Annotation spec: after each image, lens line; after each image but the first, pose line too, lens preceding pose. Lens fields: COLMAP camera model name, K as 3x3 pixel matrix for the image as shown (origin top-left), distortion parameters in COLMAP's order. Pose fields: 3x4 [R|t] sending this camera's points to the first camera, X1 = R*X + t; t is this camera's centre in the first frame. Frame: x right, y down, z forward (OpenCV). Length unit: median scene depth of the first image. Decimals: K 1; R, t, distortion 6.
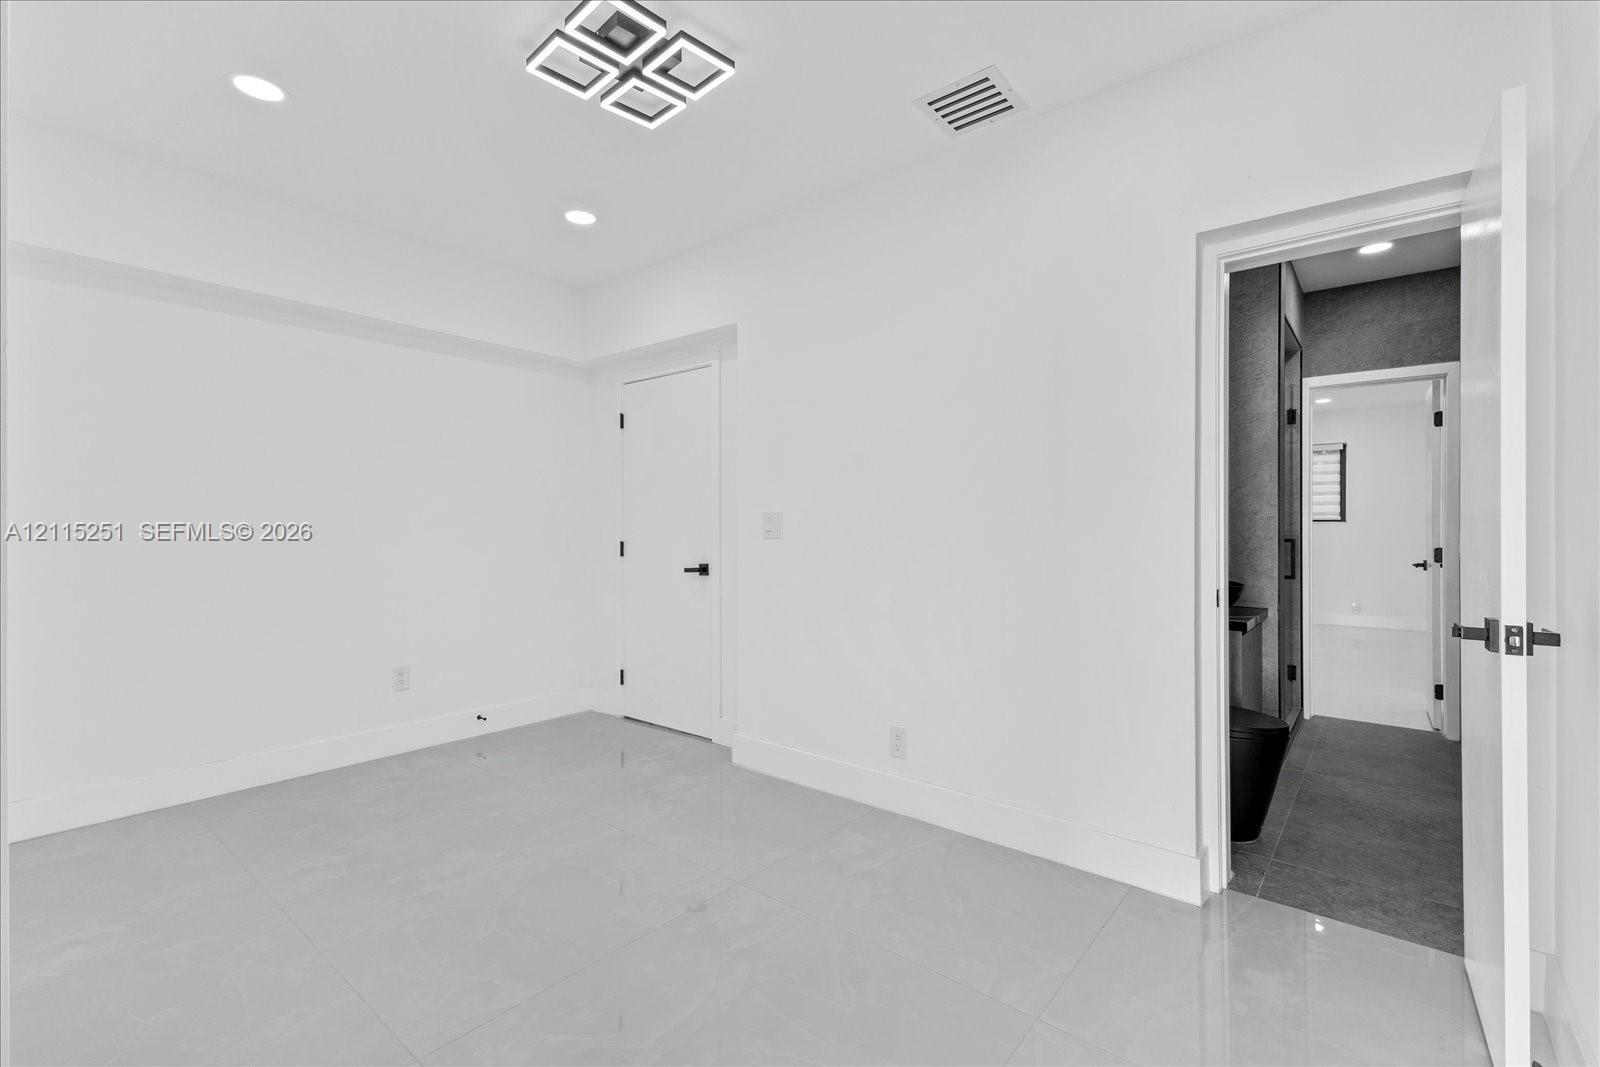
lens RADIAL K [[704.7, 0, 804.5], [0, 704.7, 525.1], [0, 0, 1]] dist [-0.000026, -0.000023]
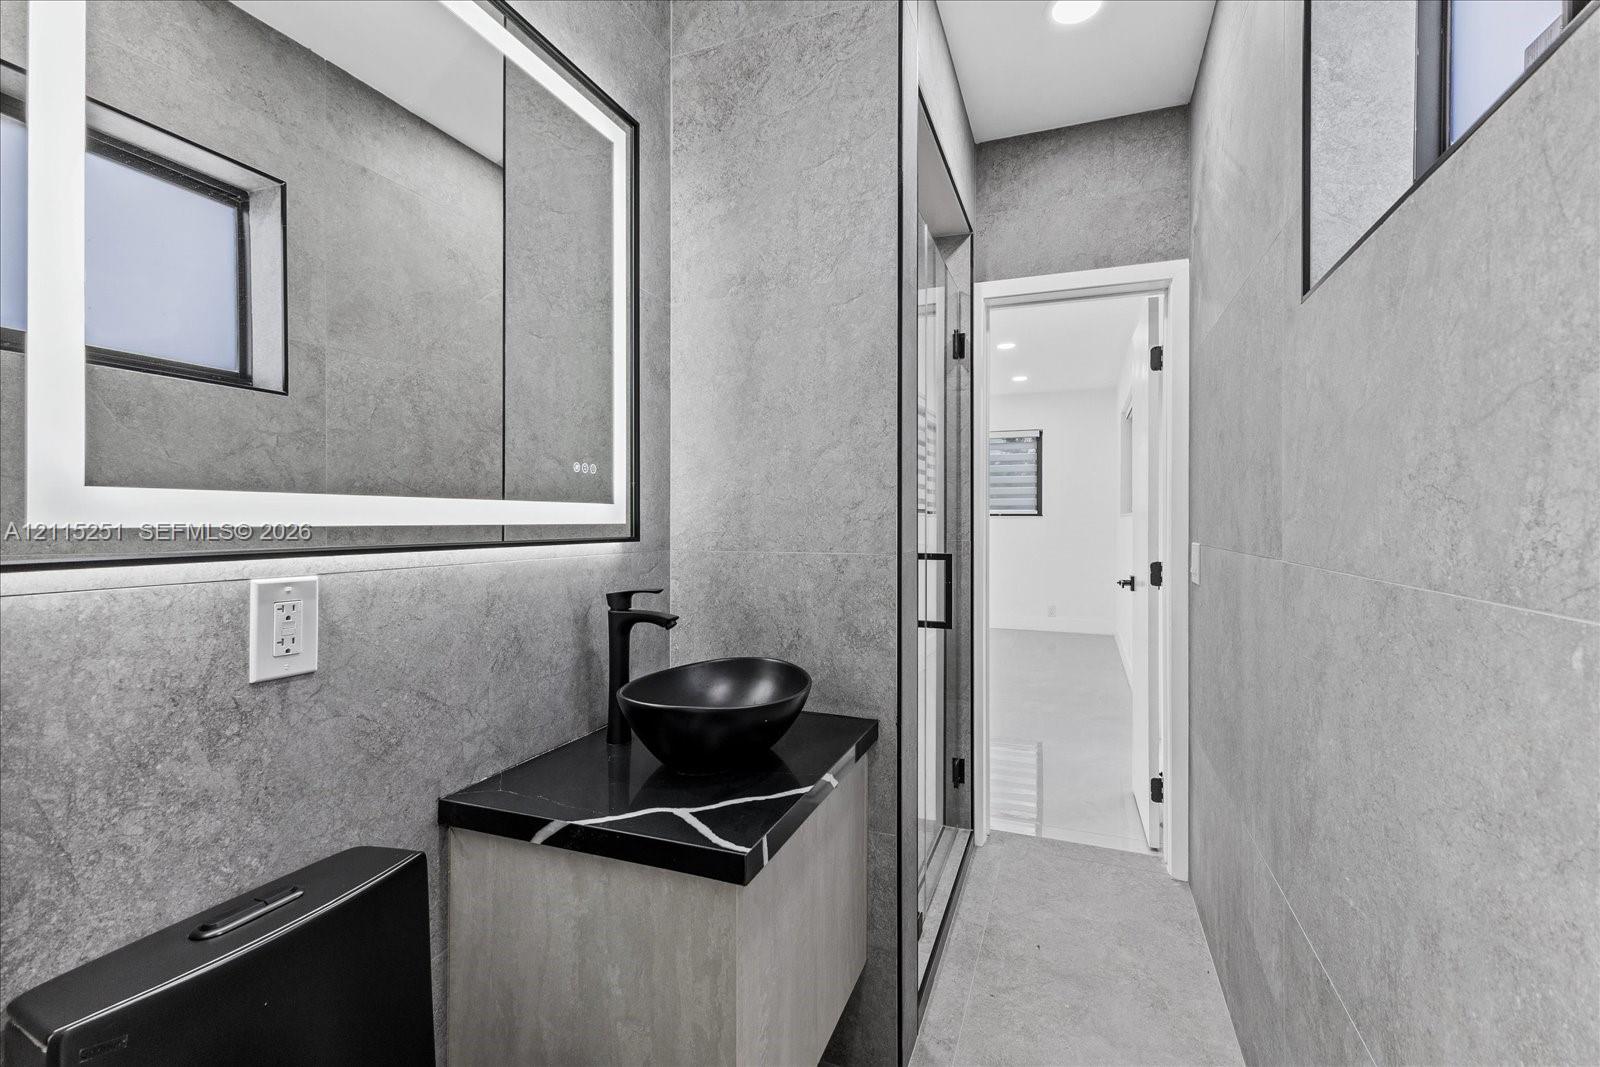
lens RADIAL K [[704.7, 0, 804.5], [0, 704.7, 525.1], [0, 0, 1]] dist [-0.000026, -0.000023]
pose [[0.947510, -0.006202, 0.319666, 0.376849], [0.002995, 0.999940, 0.010522, -0.007673], [-0.319712, -0.009012, 0.947472, 0.474579]]
